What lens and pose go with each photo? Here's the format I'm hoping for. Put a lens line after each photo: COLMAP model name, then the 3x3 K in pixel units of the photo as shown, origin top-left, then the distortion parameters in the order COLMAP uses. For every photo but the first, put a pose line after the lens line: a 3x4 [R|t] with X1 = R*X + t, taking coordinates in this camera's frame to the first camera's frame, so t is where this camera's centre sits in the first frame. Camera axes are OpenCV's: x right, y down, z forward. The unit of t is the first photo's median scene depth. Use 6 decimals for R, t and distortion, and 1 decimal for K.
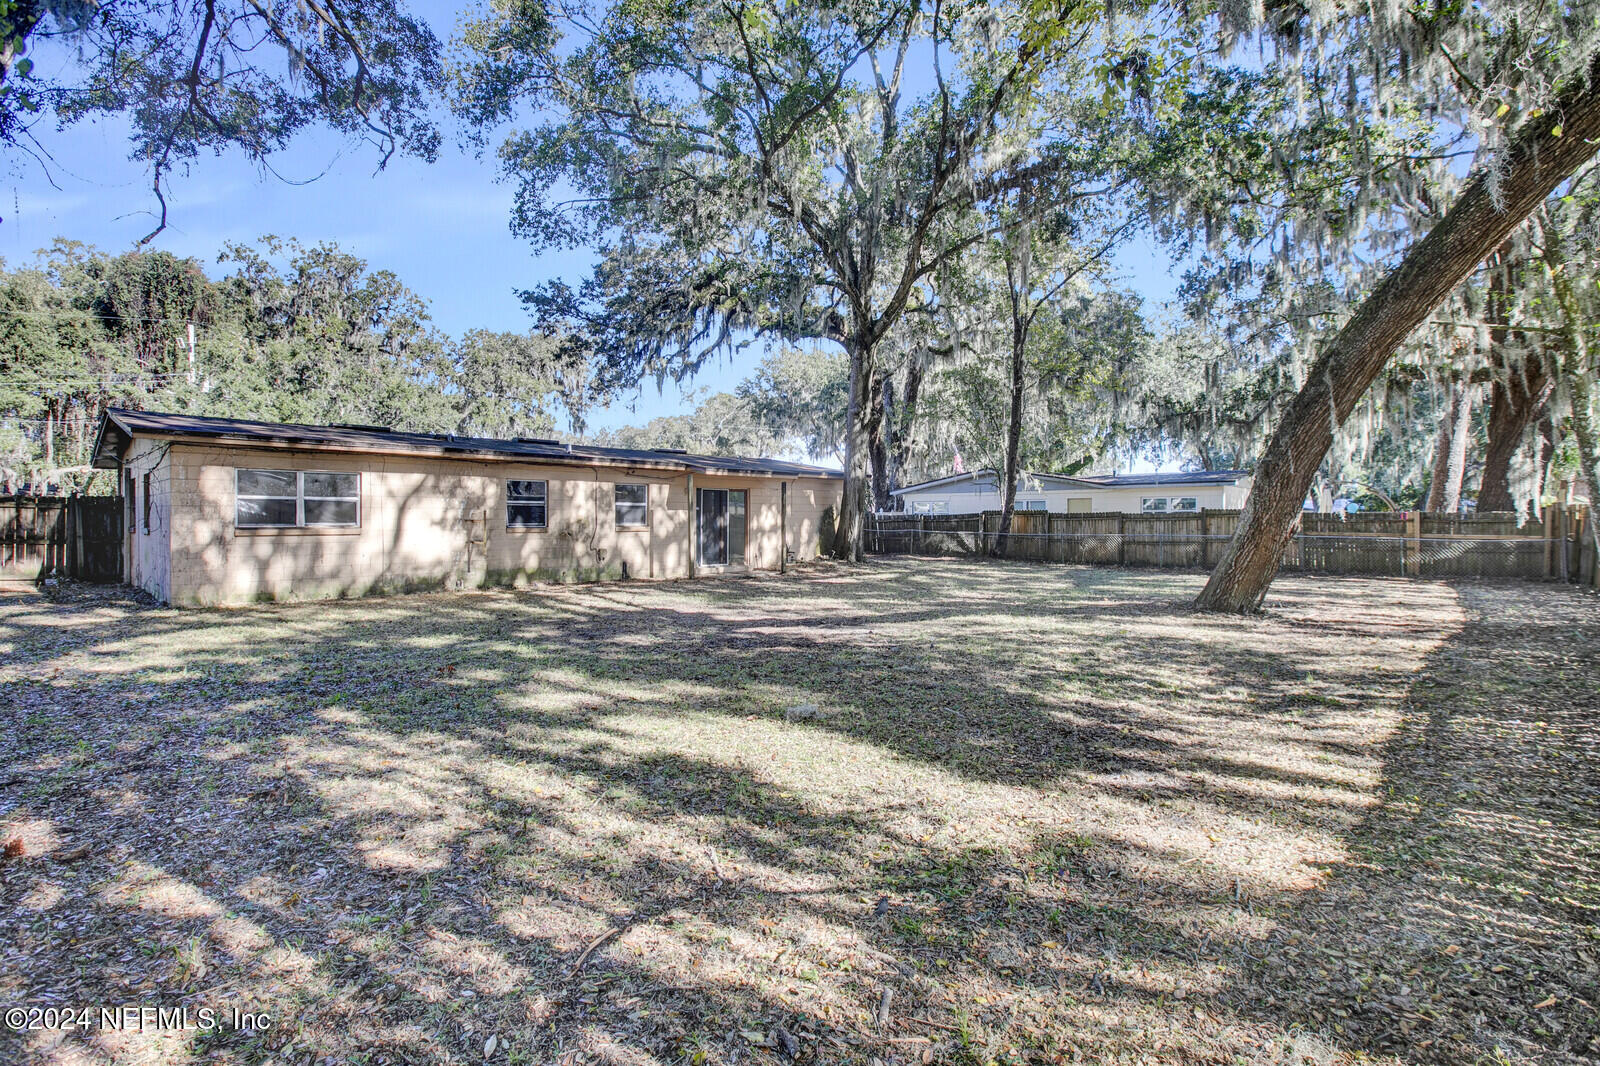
lens RADIAL K [[760.6, 0, 800.0], [0, 760.6, 528.2], [0, 0, 1]] dist [-0.000841, 0.000009]
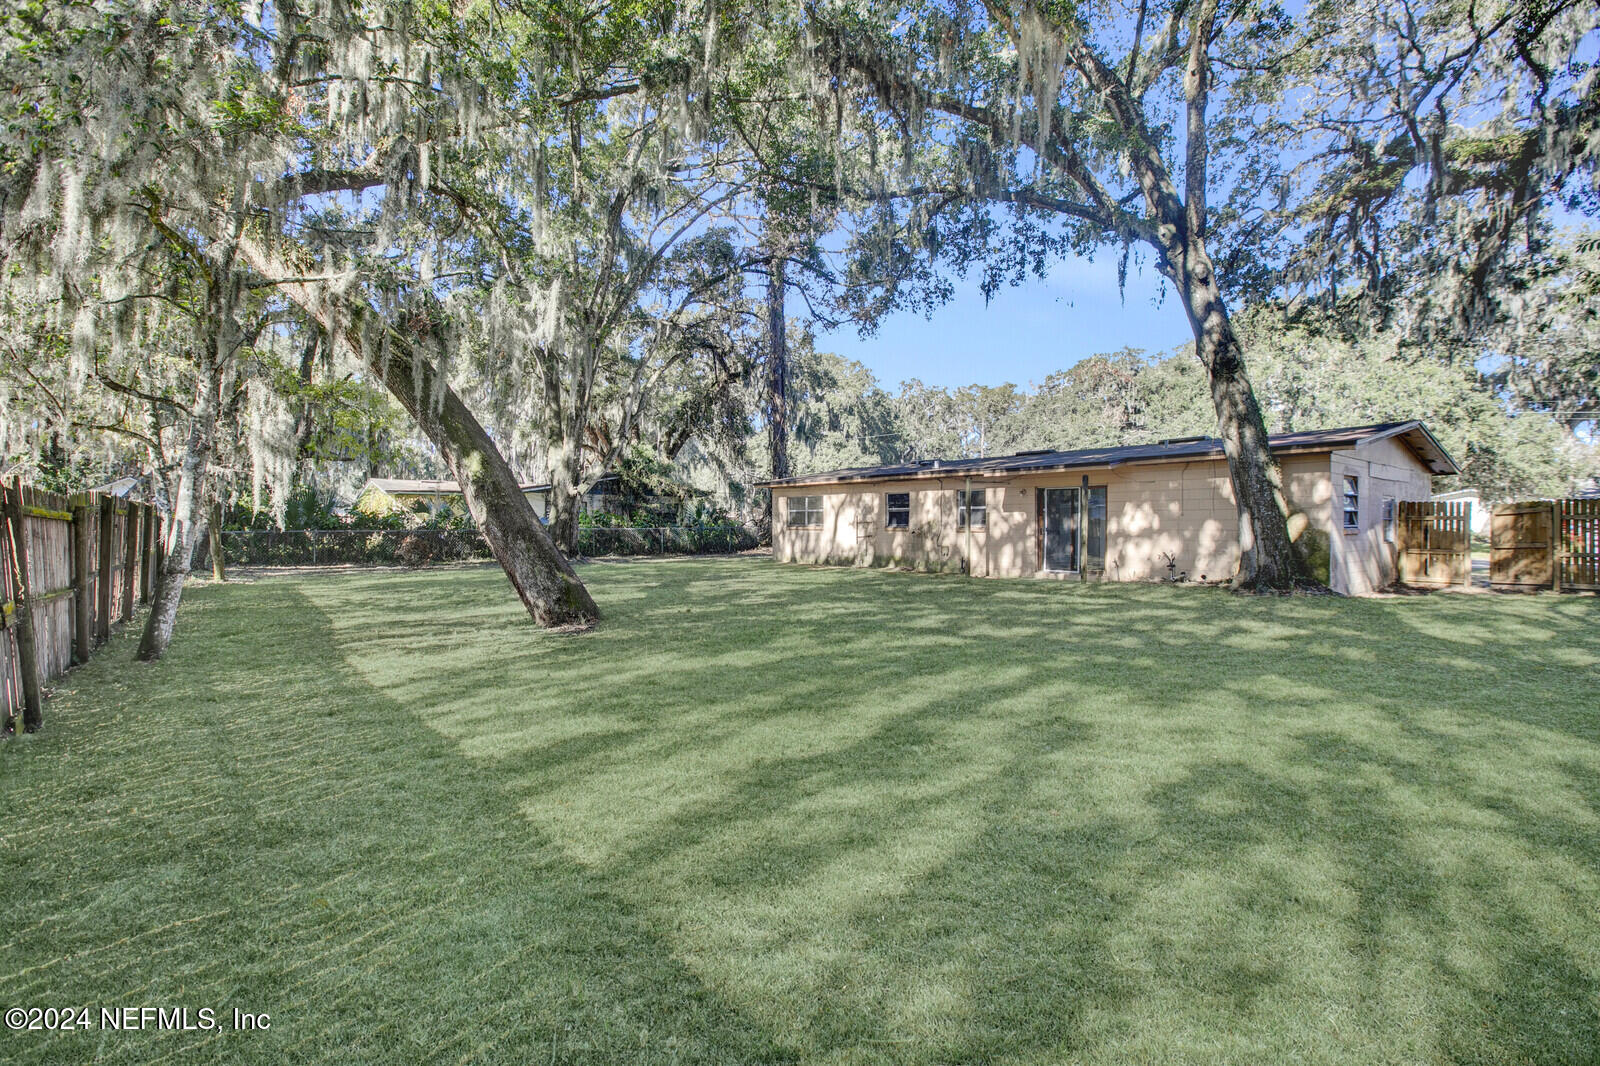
lens RADIAL K [[760.6, 0, 800.1], [0, 760.6, 532.1], [0, 0, 1]] dist [-0.000841, 0.000009]
pose [[-0.127254, 0.011104, -0.991808, 0.984424], [-0.012930, 0.999834, 0.012853, -0.007217], [0.991786, 0.014460, -0.127089, 0.948772]]
